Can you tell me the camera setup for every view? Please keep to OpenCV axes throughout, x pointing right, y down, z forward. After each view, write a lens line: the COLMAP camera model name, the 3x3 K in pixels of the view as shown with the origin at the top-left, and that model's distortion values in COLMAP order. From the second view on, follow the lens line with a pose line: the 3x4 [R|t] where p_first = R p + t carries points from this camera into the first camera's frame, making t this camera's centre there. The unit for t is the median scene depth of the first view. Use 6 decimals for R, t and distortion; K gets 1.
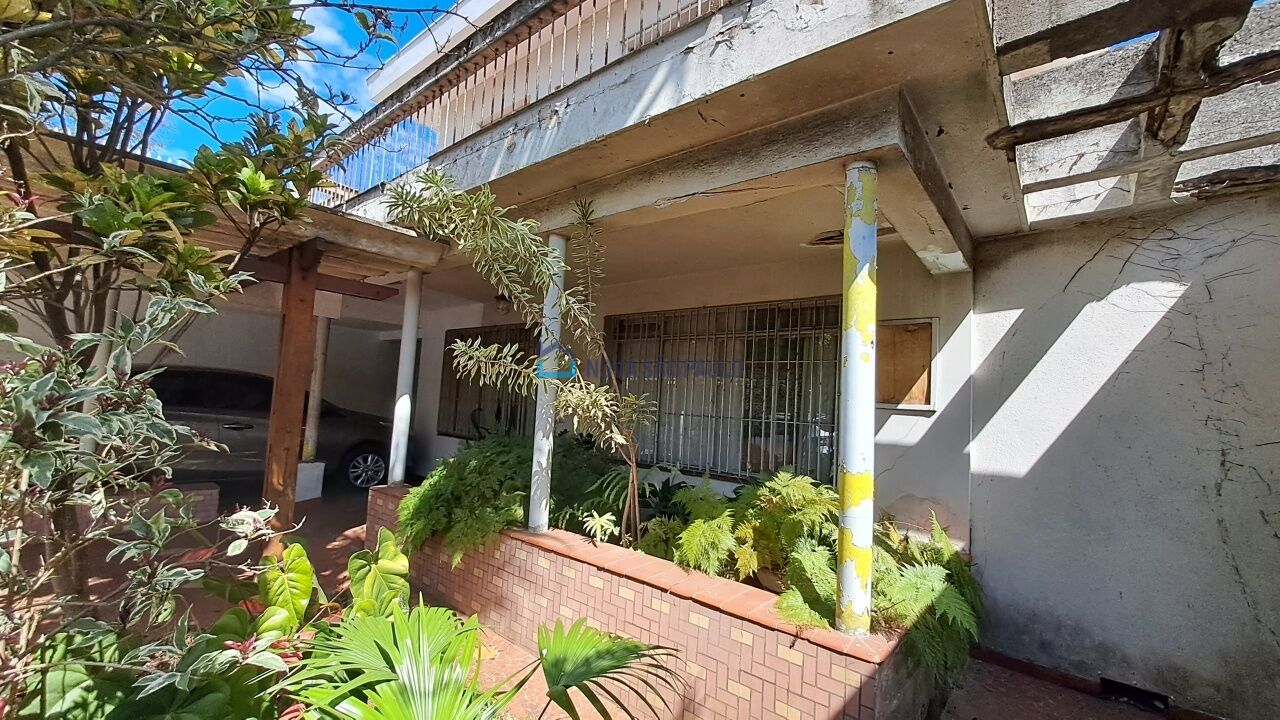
lens RADIAL K [[507.6, 0, 647.6], [0, 507.6, 363.2], [0, 0, 1]] dist [0.000495, 0.000403]
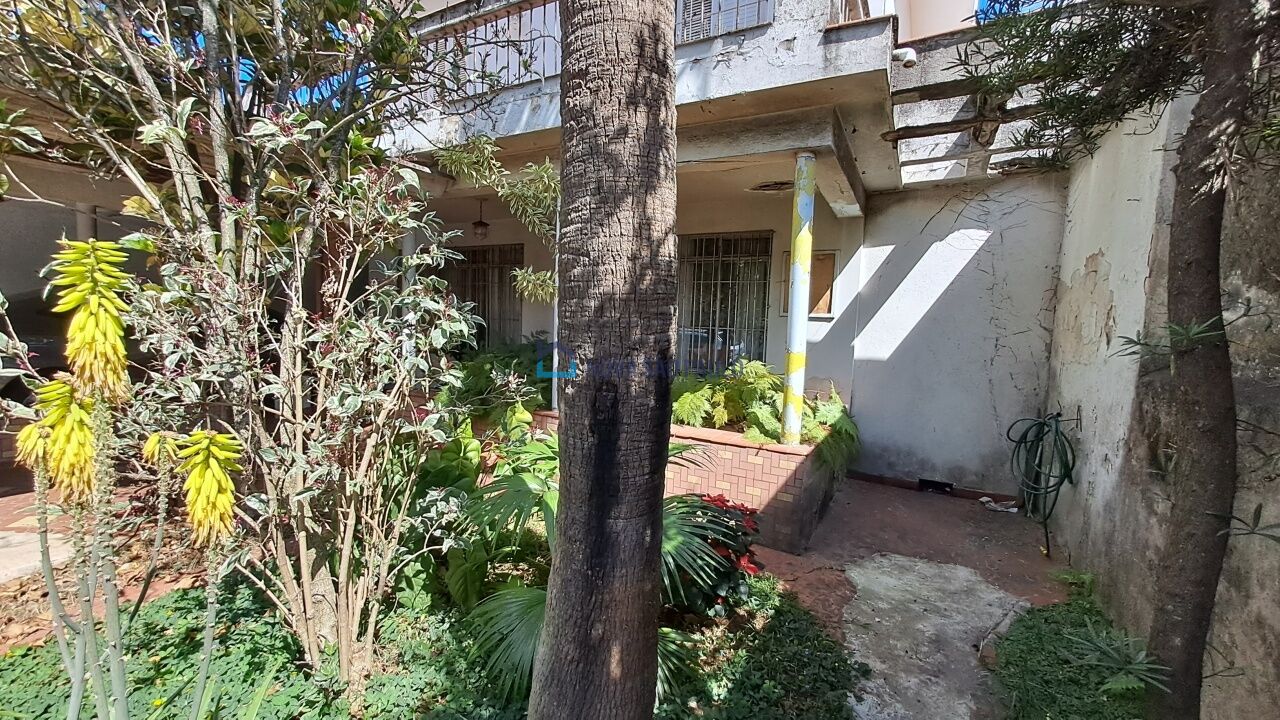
lens RADIAL K [[507.6, 0, 647.6], [0, 507.6, 363.2], [0, 0, 1]] dist [0.000495, 0.000403]
pose [[0.982069, -0.031819, 0.185816, -0.294193], [0.001206, 0.986694, 0.162586, -0.016036], [-0.188517, -0.159447, 0.969040, -0.408583]]
